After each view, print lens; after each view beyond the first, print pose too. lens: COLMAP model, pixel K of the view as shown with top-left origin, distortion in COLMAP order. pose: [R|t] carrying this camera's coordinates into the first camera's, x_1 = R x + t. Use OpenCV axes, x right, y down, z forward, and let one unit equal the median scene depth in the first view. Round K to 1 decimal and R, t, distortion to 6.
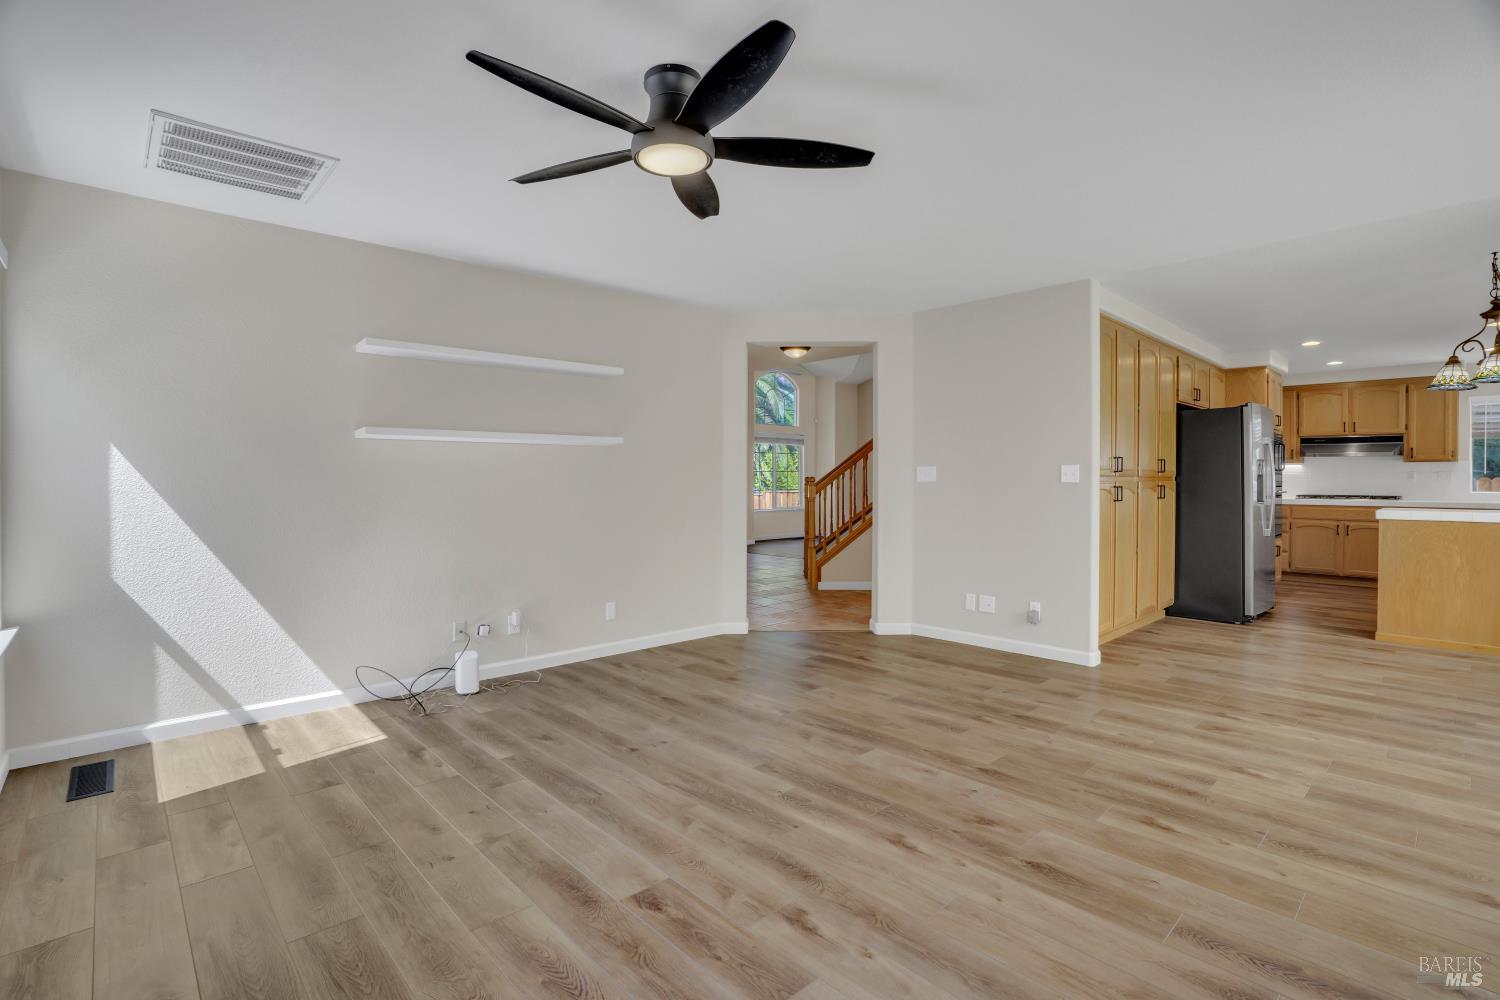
lens RADIAL K [[703.2, 0, 749.3], [0, 703.2, 493.1], [0, 0, 1]] dist [-0.047711, 0.013546]
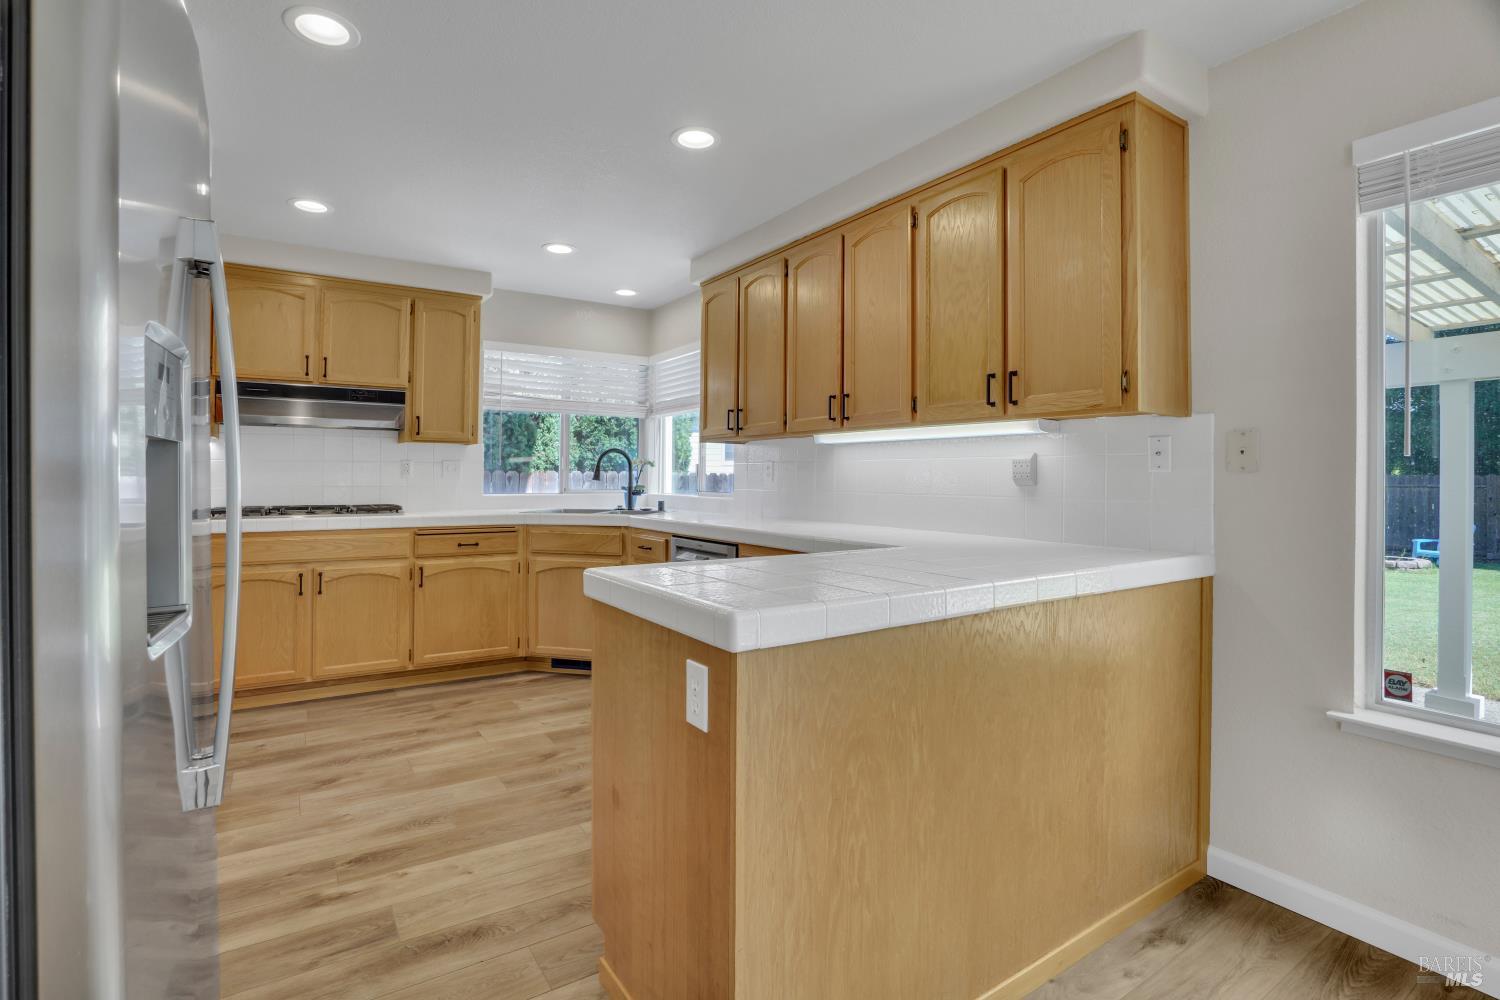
lens RADIAL K [[703.2, 0, 733.5], [0, 703.2, 456.6], [0, 0, 1]] dist [-0.047711, 0.013546]
pose [[0.188097, 0.026798, 0.981785, 0.911243], [0.015968, 0.999412, -0.030338, -0.025166], [-0.982021, 0.021384, 0.187558, 1.241705]]
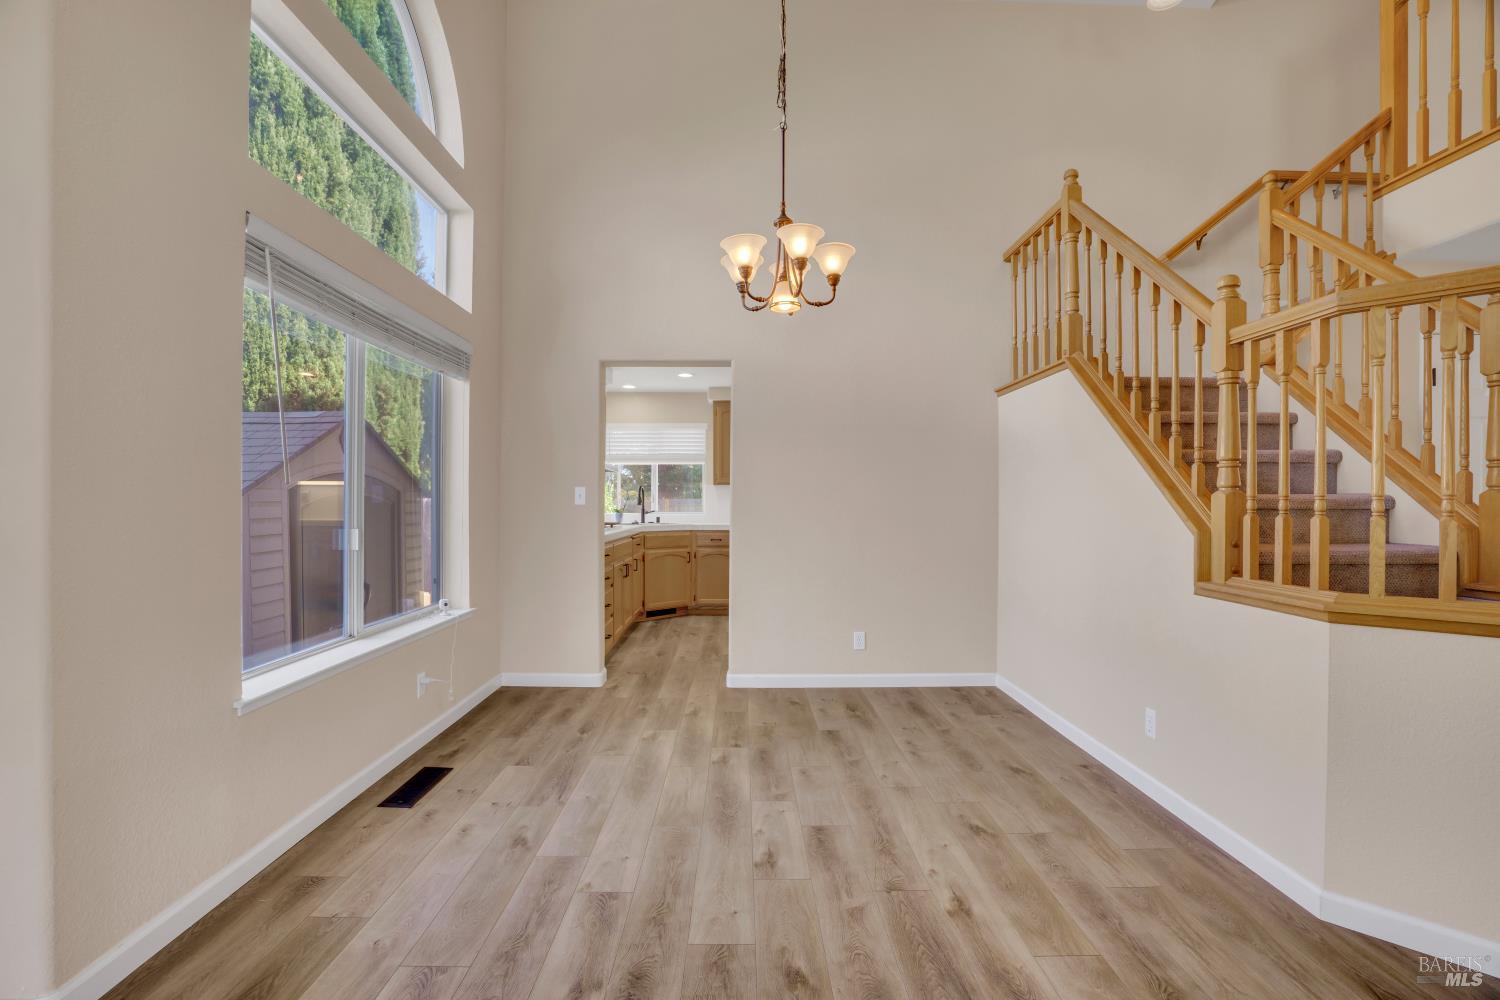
lens RADIAL K [[703.2, 0, 742.4], [0, 703.2, 502.7], [0, 0, 1]] dist [-0.047711, 0.013546]
pose [[-0.725294, -0.002511, 0.688434, 0.494556], [0.009148, 0.999870, 0.013285, -0.053693], [-0.688378, 0.015933, -0.725177, 2.868497]]
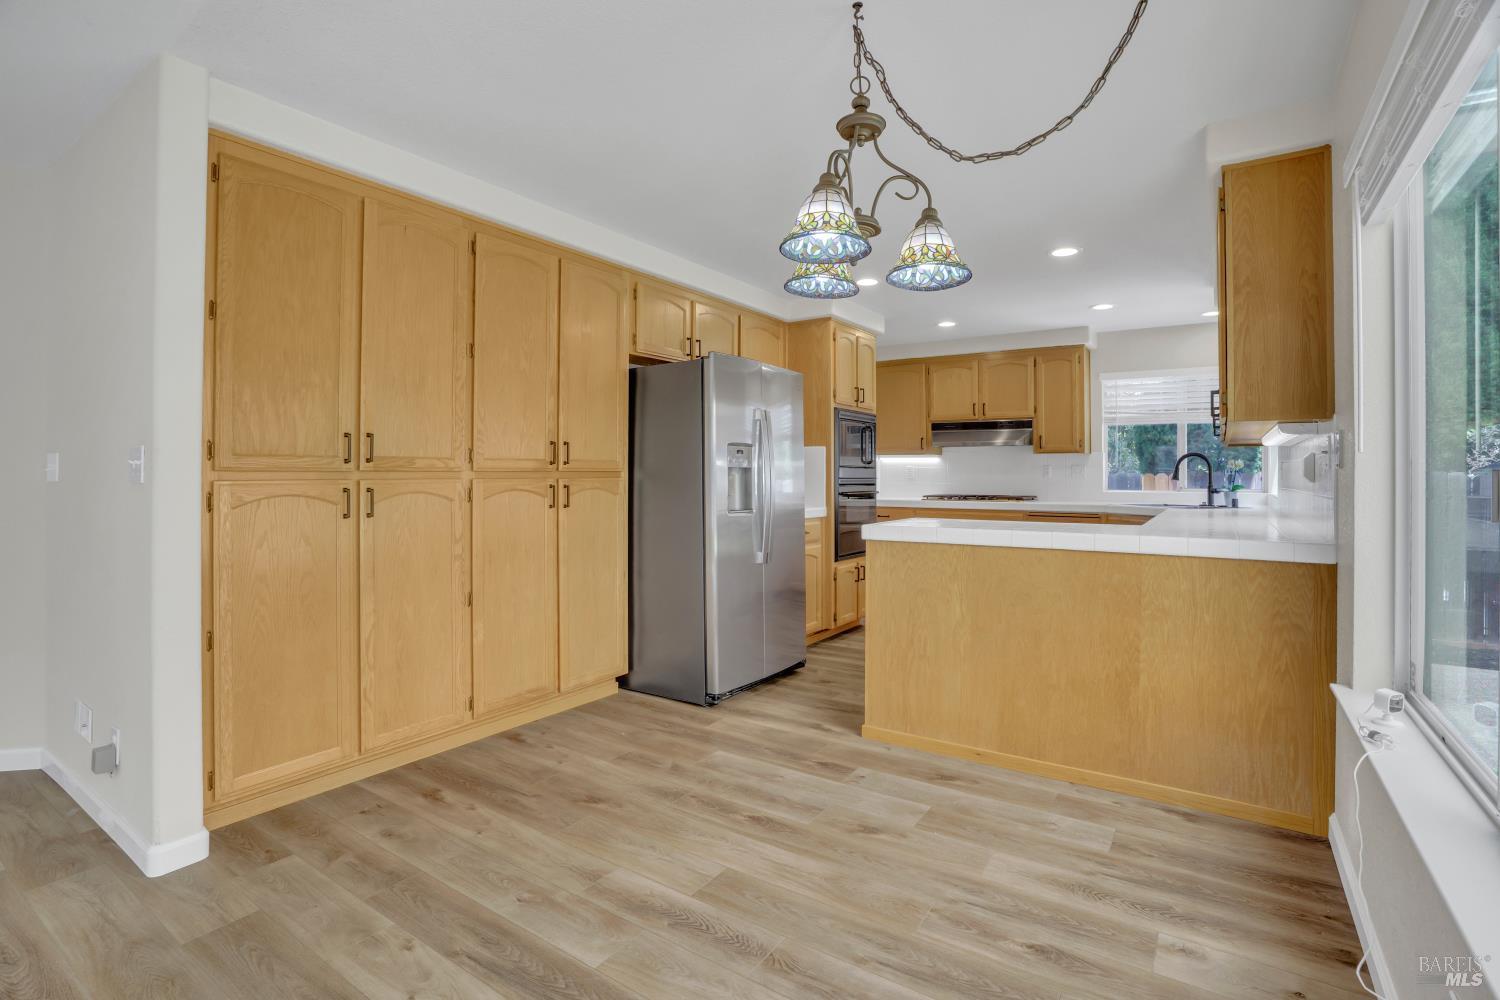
lens RADIAL K [[703.2, 0, 753.7], [0, 703.2, 470.9], [0, 0, 1]] dist [-0.047711, 0.013546]
pose [[0.977636, 0.002213, 0.210291, 0.911315], [0.003735, 0.999604, -0.027883, -0.007368], [-0.210269, 0.028044, 0.977241, 0.530671]]
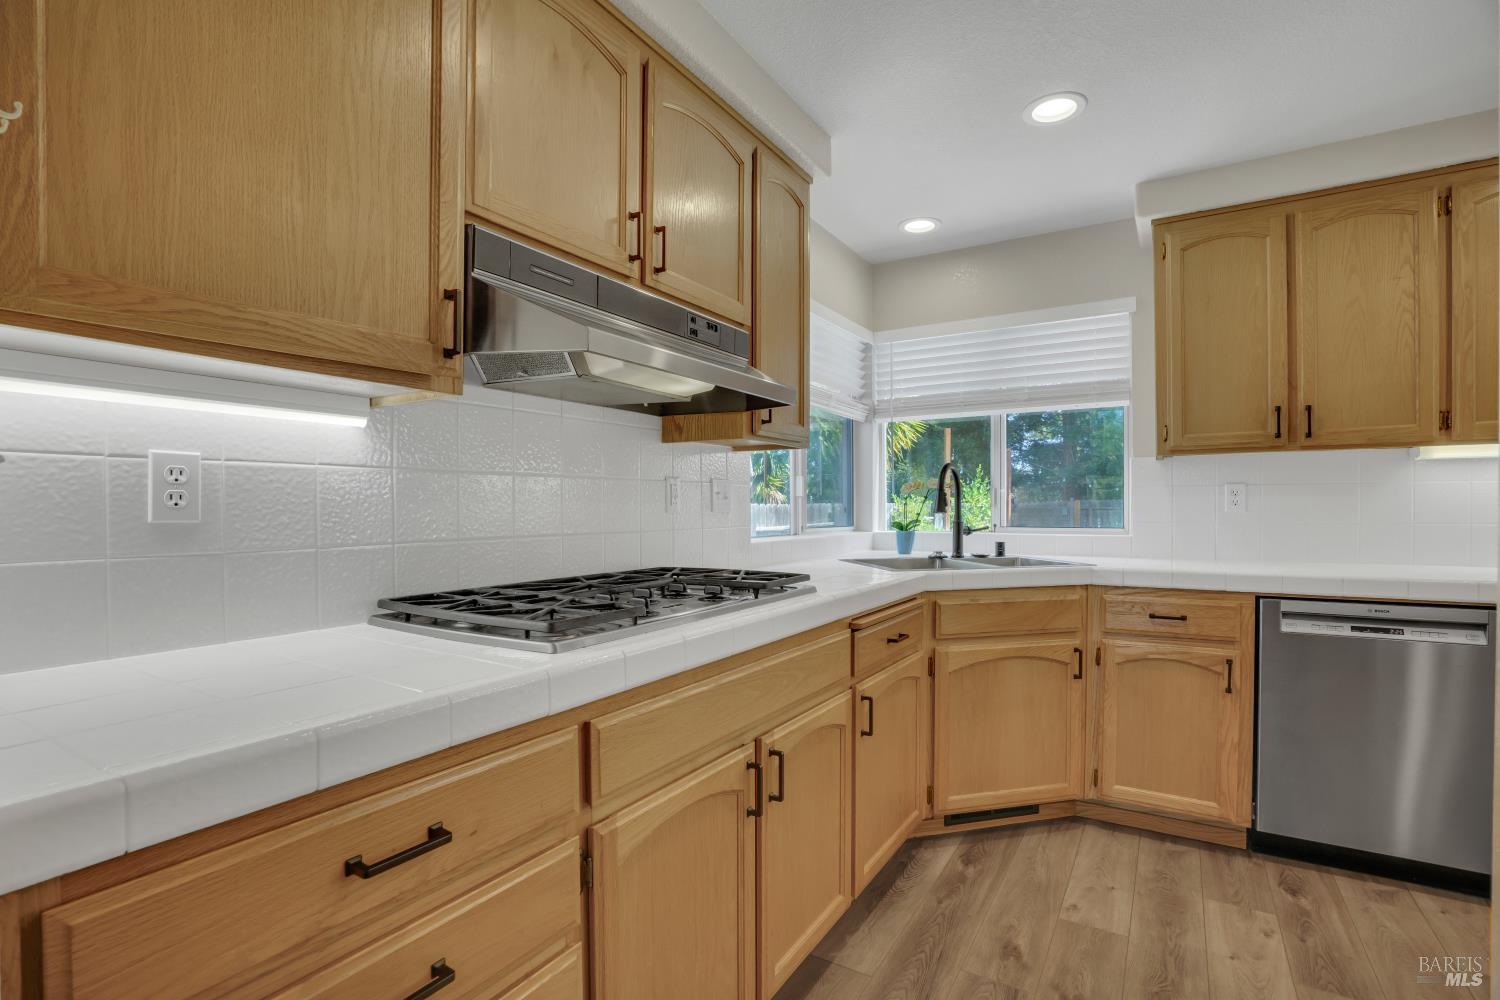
lens RADIAL K [[703.2, 0, 752.1], [0, 703.2, 508.2], [0, 0, 1]] dist [-0.047711, 0.013546]
pose [[-0.262542, -0.005937, 0.964902, 1.354807], [0.019509, 0.999744, 0.011460, -0.041849], [-0.964723, 0.021833, -0.262359, 2.060495]]
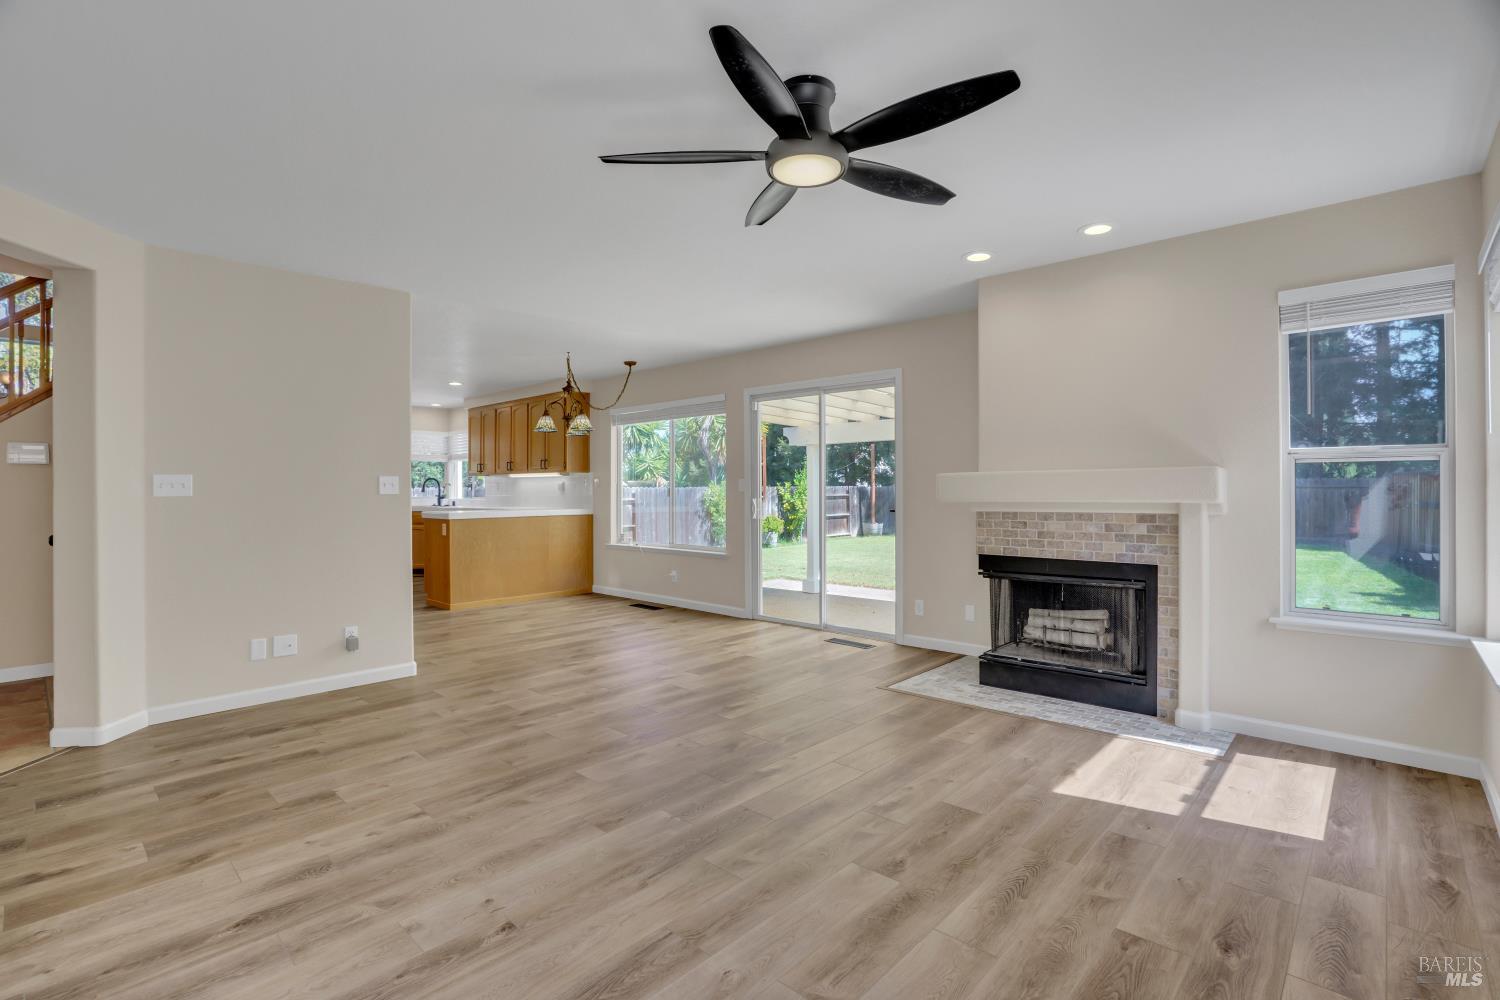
lens RADIAL K [[703.2, 0, 745.6], [0, 703.2, 491.0], [0, 0, 1]] dist [-0.047711, 0.013546]
pose [[-0.053176, -0.005083, 0.998572, -0.615105], [0.025894, 0.999644, 0.006467, -0.015157], [-0.998249, 0.026201, -0.053025, 0.633107]]
